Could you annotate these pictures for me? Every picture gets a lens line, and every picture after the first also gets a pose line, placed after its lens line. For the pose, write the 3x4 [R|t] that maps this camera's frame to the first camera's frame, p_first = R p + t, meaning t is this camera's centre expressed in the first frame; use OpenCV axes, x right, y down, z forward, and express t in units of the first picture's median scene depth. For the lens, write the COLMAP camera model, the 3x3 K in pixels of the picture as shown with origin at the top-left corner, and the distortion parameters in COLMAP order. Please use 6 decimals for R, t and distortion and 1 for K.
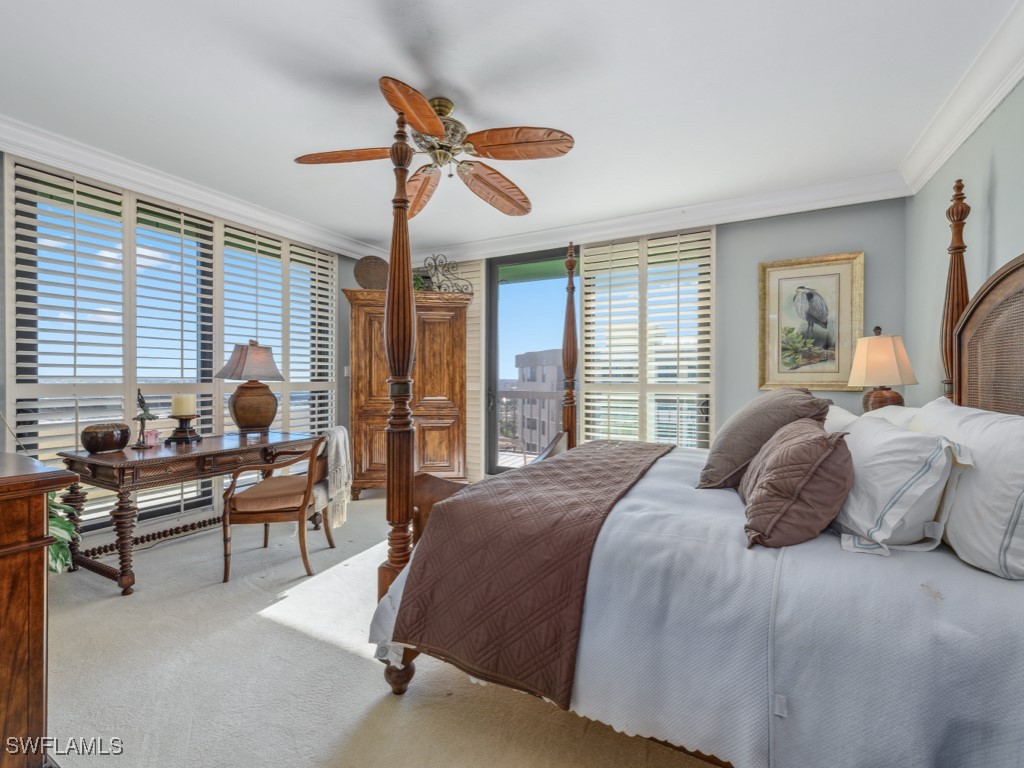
lens RADIAL K [[453.4, 0, 511.6], [0, 453.4, 390.7], [0, 0, 1]] dist [0.017898, -0.006201]
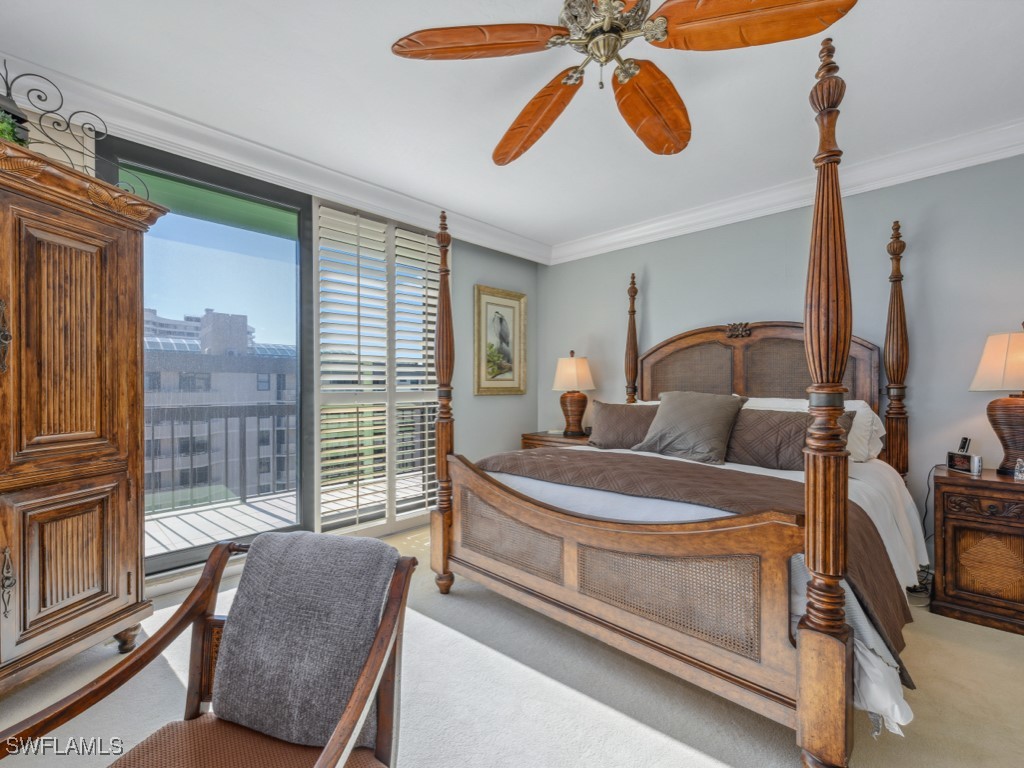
lens RADIAL K [[453.4, 0, 511.6], [0, 453.4, 390.7], [0, 0, 1]] dist [0.017898, -0.006201]
pose [[0.270325, -0.014451, 0.962661, -0.585617], [0.027978, 0.999583, 0.007149, -0.020584], [-0.962362, 0.025001, 0.270617, 0.660824]]
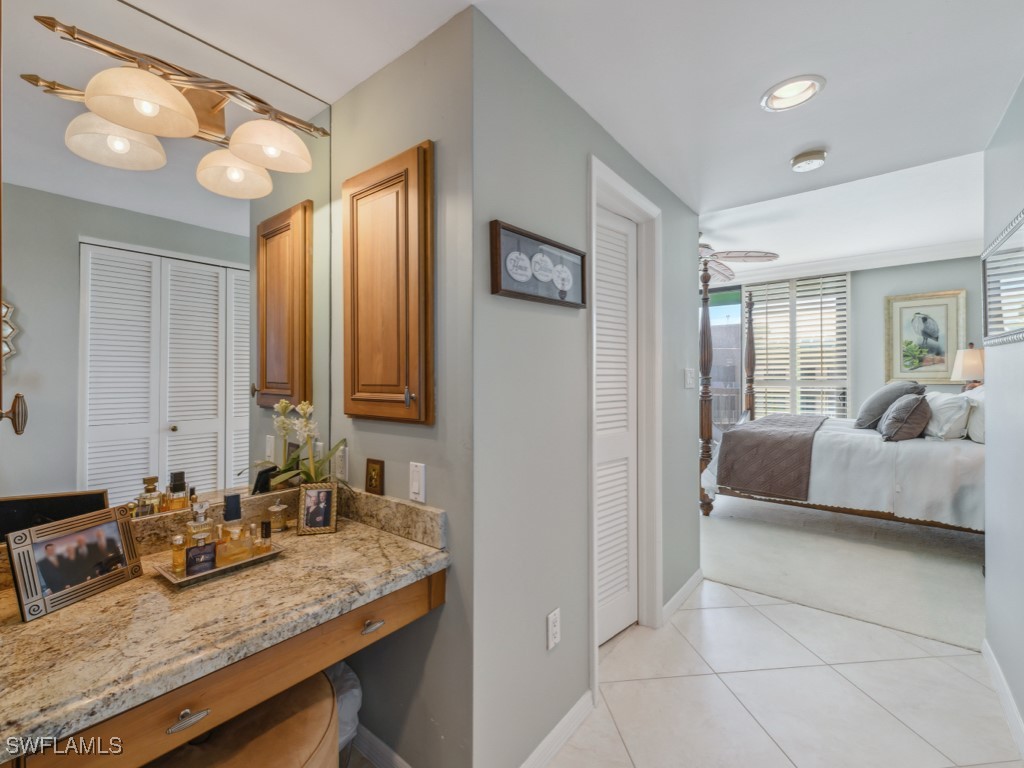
lens RADIAL K [[453.4, 0, 511.6], [0, 453.4, 390.7], [0, 0, 1]] dist [0.017898, -0.006201]
pose [[0.983882, -0.001228, -0.178814, -0.398450], [0.000853, 0.999997, -0.002172, 0.023158], [0.178816, 0.001984, 0.983881, -0.702281]]
